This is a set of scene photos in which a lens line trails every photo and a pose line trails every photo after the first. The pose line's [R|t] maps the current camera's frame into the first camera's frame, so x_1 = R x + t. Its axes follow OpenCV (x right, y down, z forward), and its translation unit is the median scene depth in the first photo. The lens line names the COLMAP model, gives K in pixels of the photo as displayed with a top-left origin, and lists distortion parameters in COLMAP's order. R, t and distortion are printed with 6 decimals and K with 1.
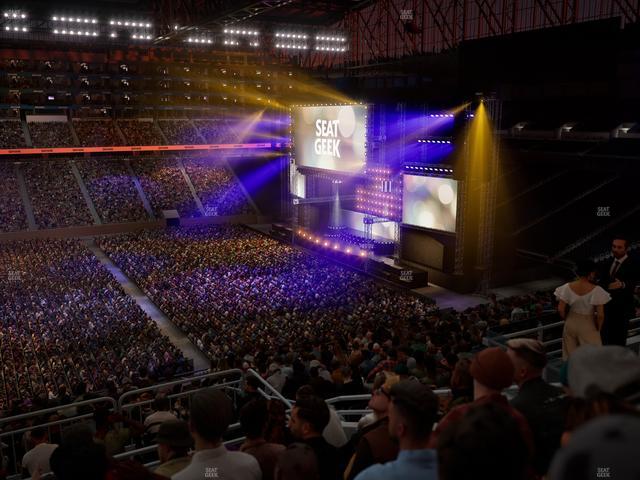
lens RADIAL K [[600.4, 0, 320.0], [0, 600.4, 241.1], [0, 0, 1]] dist [-0.001637, 0.000000]
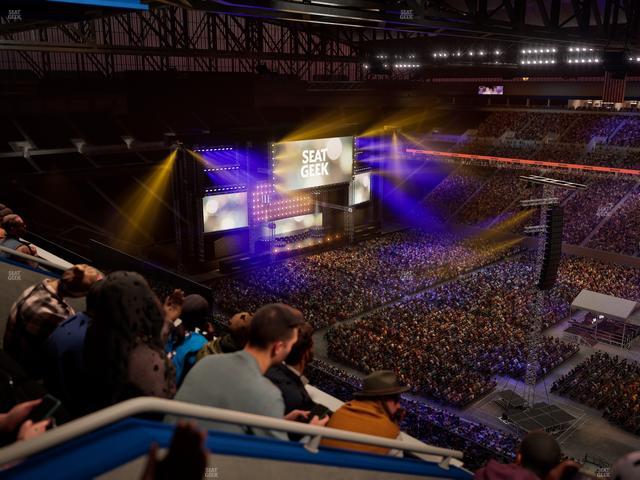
lens RADIAL K [[600.4, 0, 321.4], [0, 600.4, 238.5], [0, 0, 1]] dist [-0.001637, 0.000000]
pose [[-0.255627, -0.240603, 0.936357, -1.135280], [0.194586, 0.935911, 0.293610, -0.360234], [-0.946991, 0.257256, -0.192427, 1.152357]]
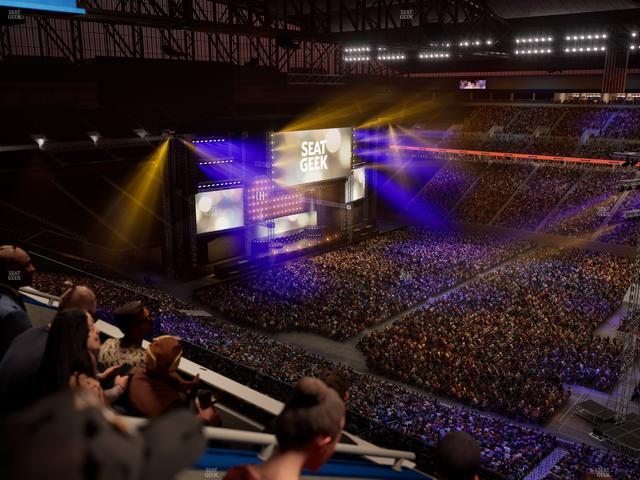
lens RADIAL K [[600.4, 0, 321.6], [0, 600.4, 238.1], [0, 0, 1]] dist [-0.001637, 0.000000]
pose [[-0.341301, -0.223823, 0.912917, -1.014603], [0.189183, 0.935003, 0.299965, -0.338065], [-0.920719, 0.275087, -0.276774, 1.226503]]
